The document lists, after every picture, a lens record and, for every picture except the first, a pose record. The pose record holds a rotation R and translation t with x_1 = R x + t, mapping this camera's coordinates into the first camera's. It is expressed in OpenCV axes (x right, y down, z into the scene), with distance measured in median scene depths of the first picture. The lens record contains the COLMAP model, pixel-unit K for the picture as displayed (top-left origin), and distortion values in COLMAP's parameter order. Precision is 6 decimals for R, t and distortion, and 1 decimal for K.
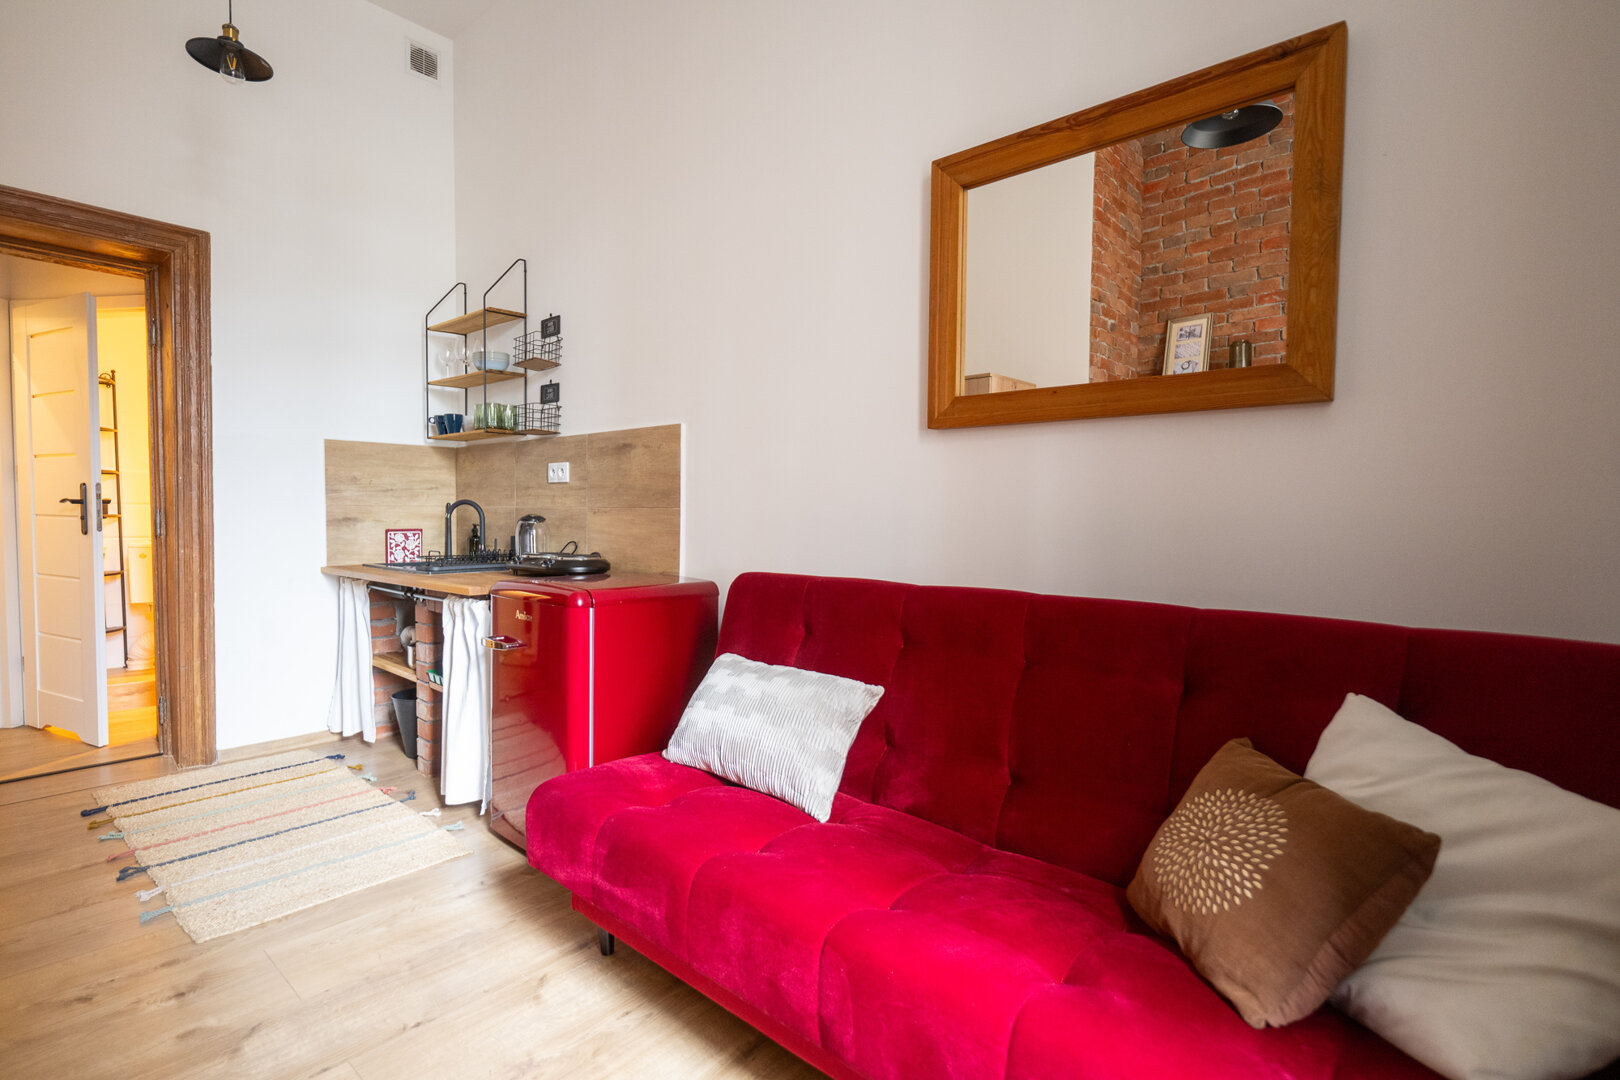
lens RADIAL K [[774.0, 0, 808.5], [0, 774.0, 547.7], [0, 0, 1]] dist [0.000129, -0.000424]
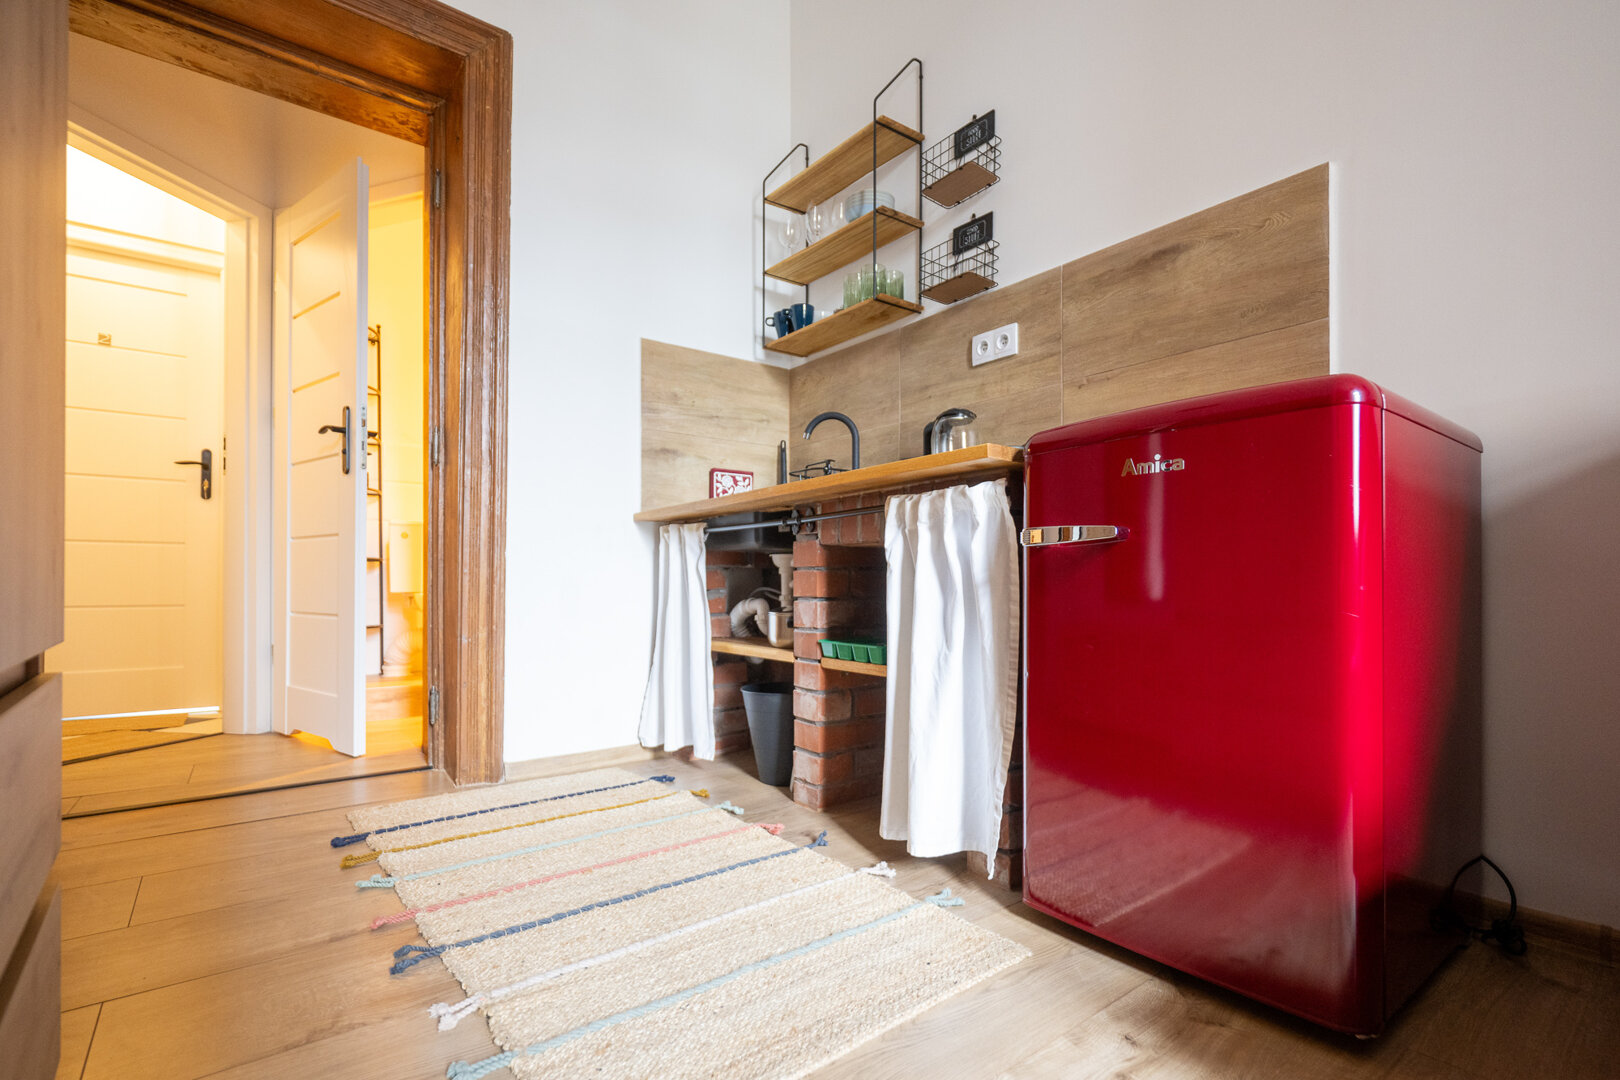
lens RADIAL K [[755.6, 0, 842.5], [0, 755.6, 584.9], [0, 0, 1]] dist [-0.001991, 0.000384]
pose [[0.986743, -0.008415, -0.162070, -0.353401], [0.000705, 0.998868, -0.047571, 0.134913], [0.162287, 0.046826, 0.985632, 0.372622]]
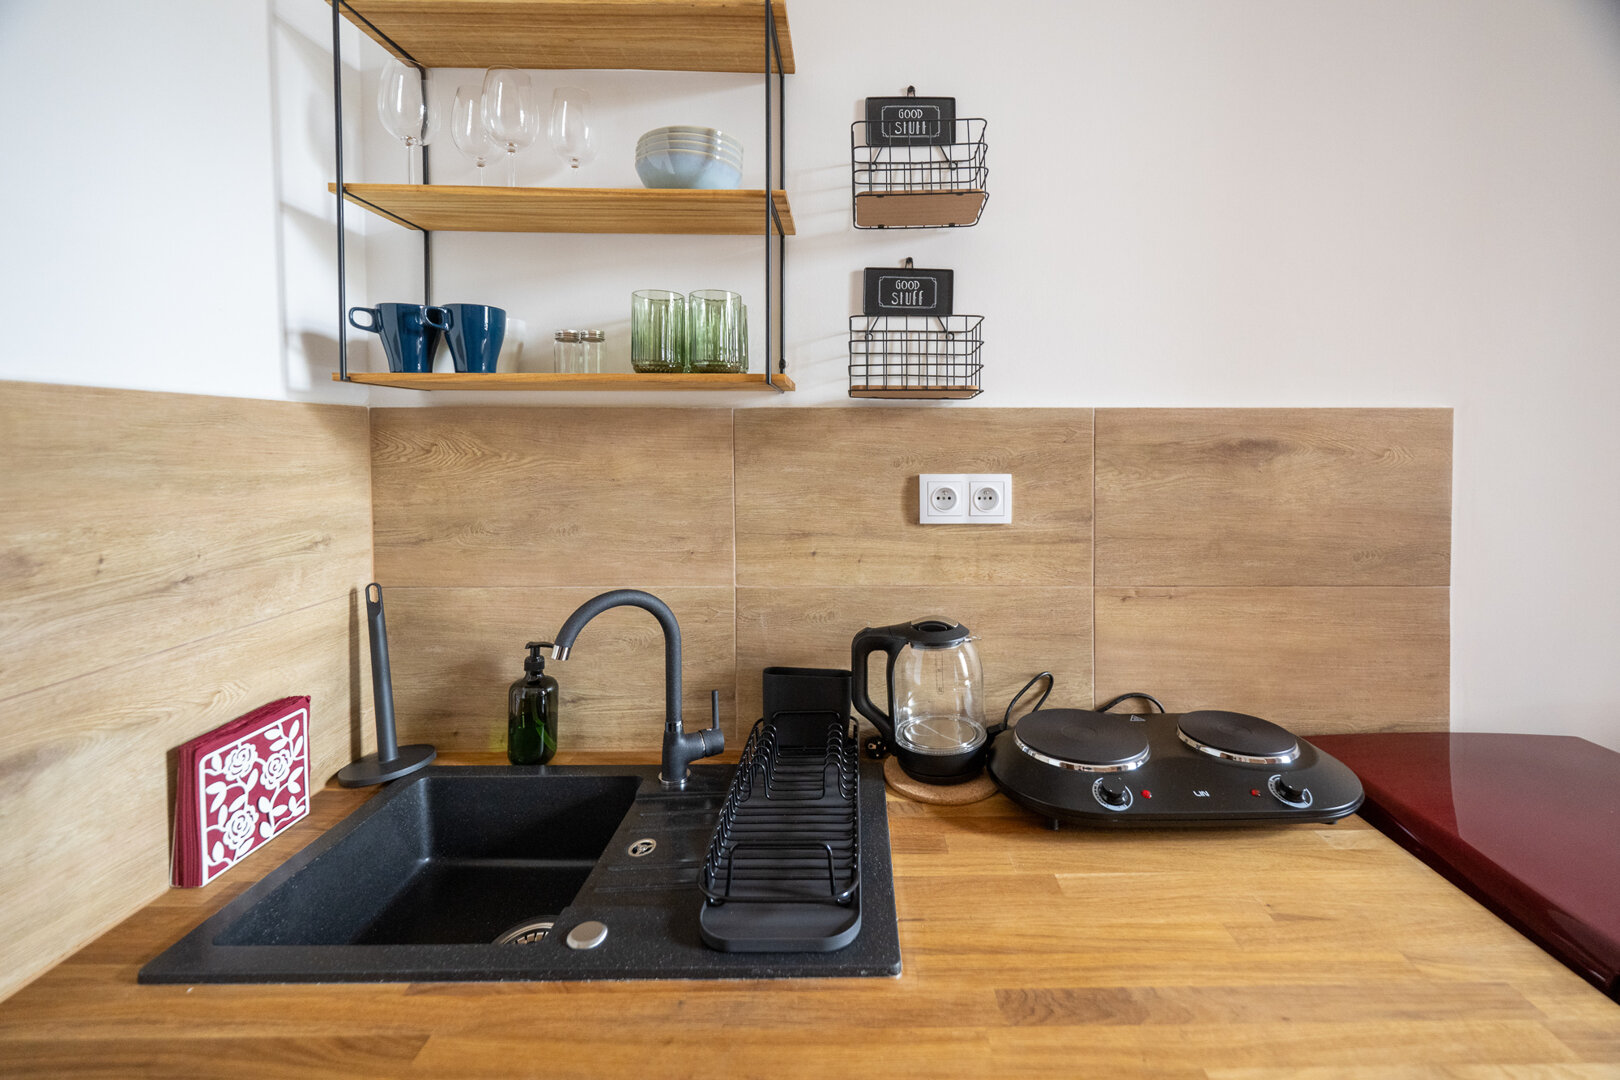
lens RADIAL K [[677.4, 0, 861.0], [0, 677.4, 462.3], [0, 0, 1]] dist [-0.003300, 0.001892]
pose [[0.739924, -0.028320, 0.672094, -0.600904], [0.037624, 0.999292, 0.000686, -0.119691], [-0.671637, 0.024780, 0.740466, 0.794310]]
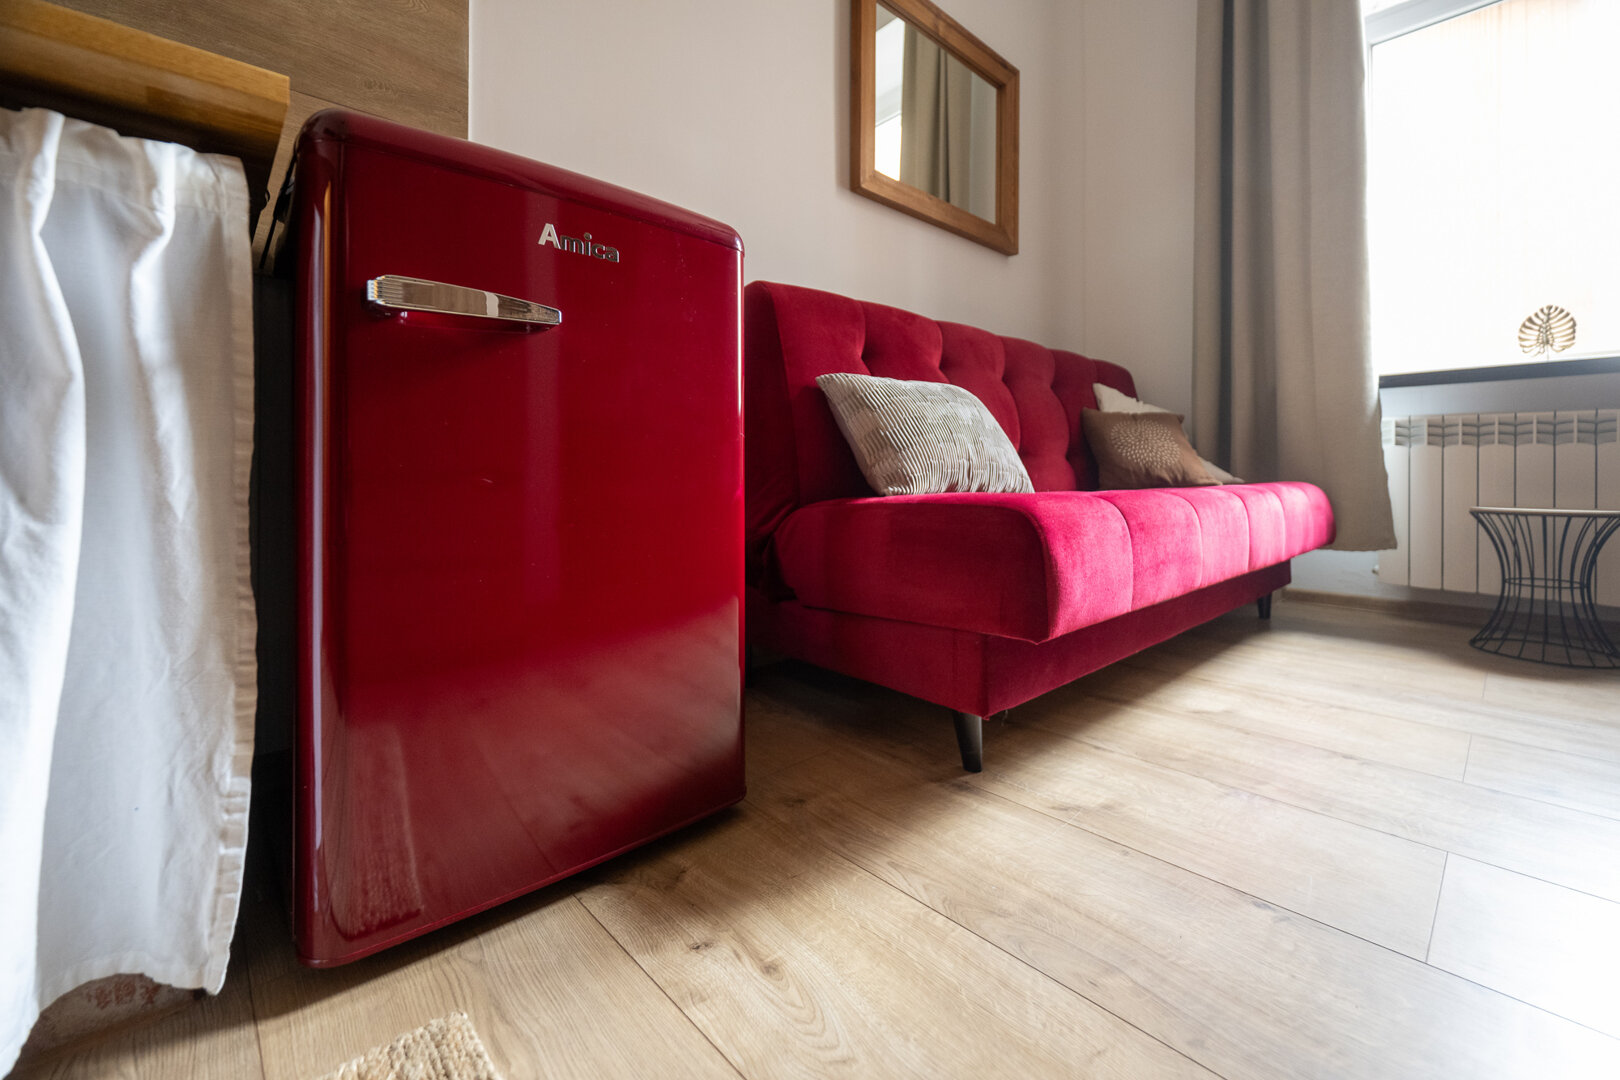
lens RADIAL K [[677.4, 0, 776.1], [0, 677.4, 485.2], [0, 0, 1]] dist [-0.003300, 0.001892]
pose [[0.102047, -0.024991, 0.994466, -0.503518], [0.050256, 0.998537, 0.019936, 0.148623], [-0.993509, 0.047943, 0.103153, 0.641589]]
